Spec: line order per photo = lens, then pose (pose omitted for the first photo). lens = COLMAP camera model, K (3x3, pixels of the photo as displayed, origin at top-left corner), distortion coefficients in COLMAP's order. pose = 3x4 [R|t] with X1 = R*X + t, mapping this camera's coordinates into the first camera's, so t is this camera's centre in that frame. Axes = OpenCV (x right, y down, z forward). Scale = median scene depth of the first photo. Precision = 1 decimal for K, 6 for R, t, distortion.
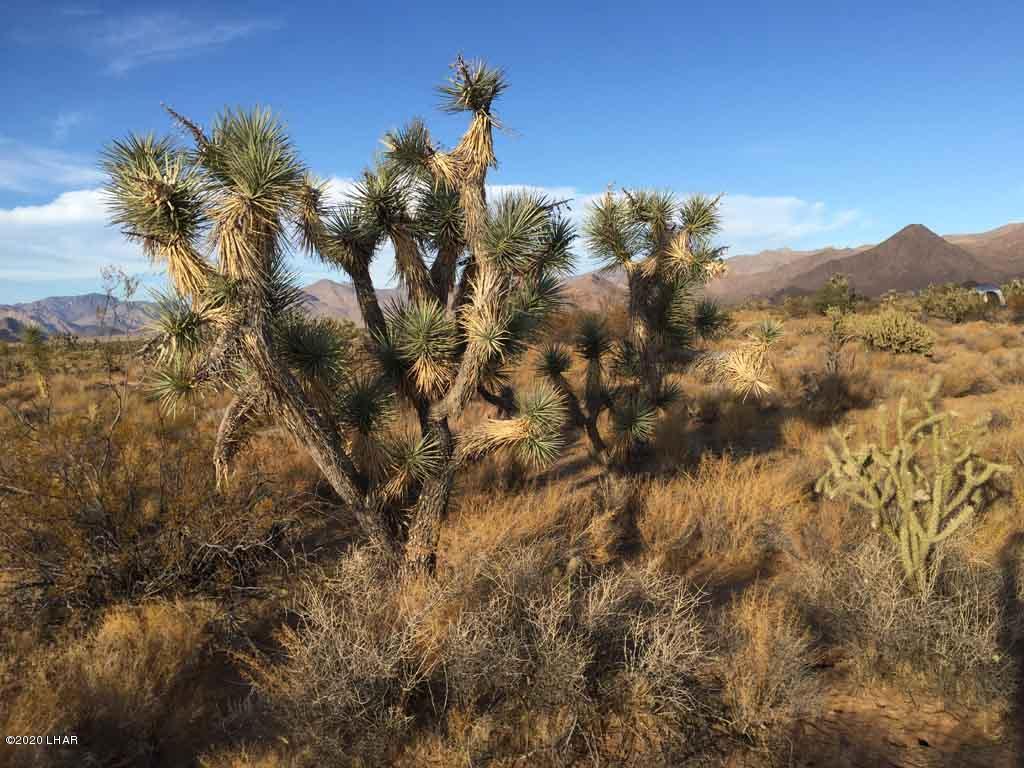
lens RADIAL K [[862.5, 0, 516.0], [0, 862.5, 388.7], [0, 0, 1]] dist [0.015921, -0.004260]
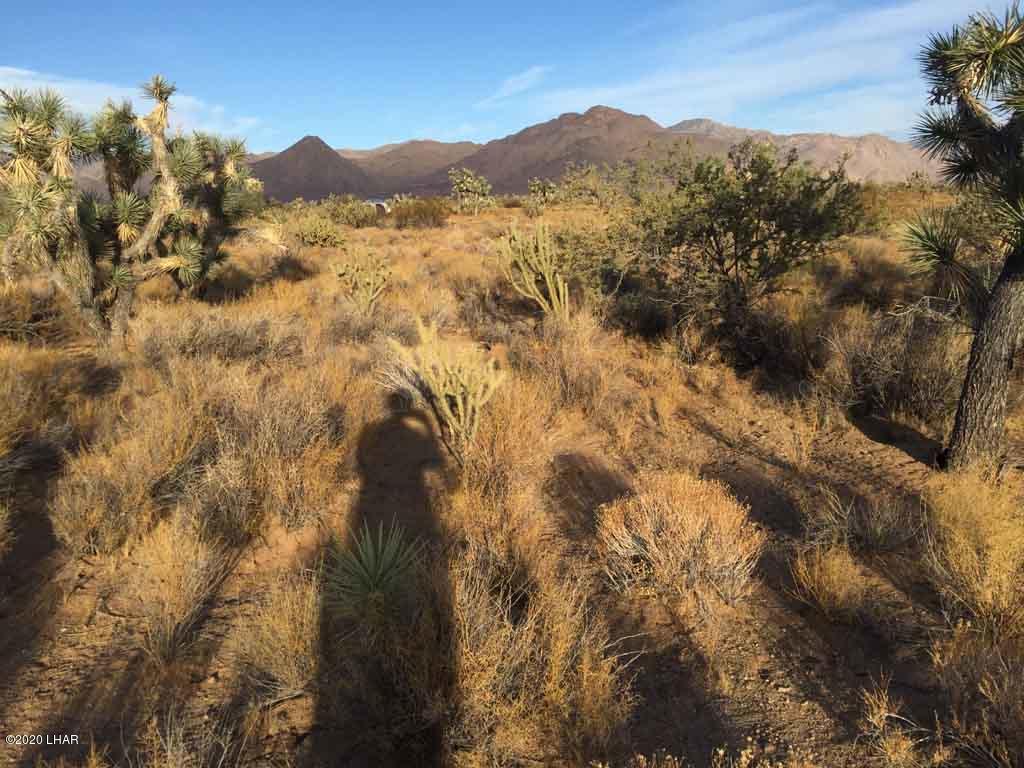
lens RADIAL K [[862.5, 0, 517.2], [0, 862.5, 388.5], [0, 0, 1]] dist [0.015921, -0.004260]
pose [[0.791863, -0.085533, 0.604680, -0.088005], [0.020382, 0.993293, 0.113812, 0.018315], [-0.610359, -0.077799, 0.788295, -0.153674]]
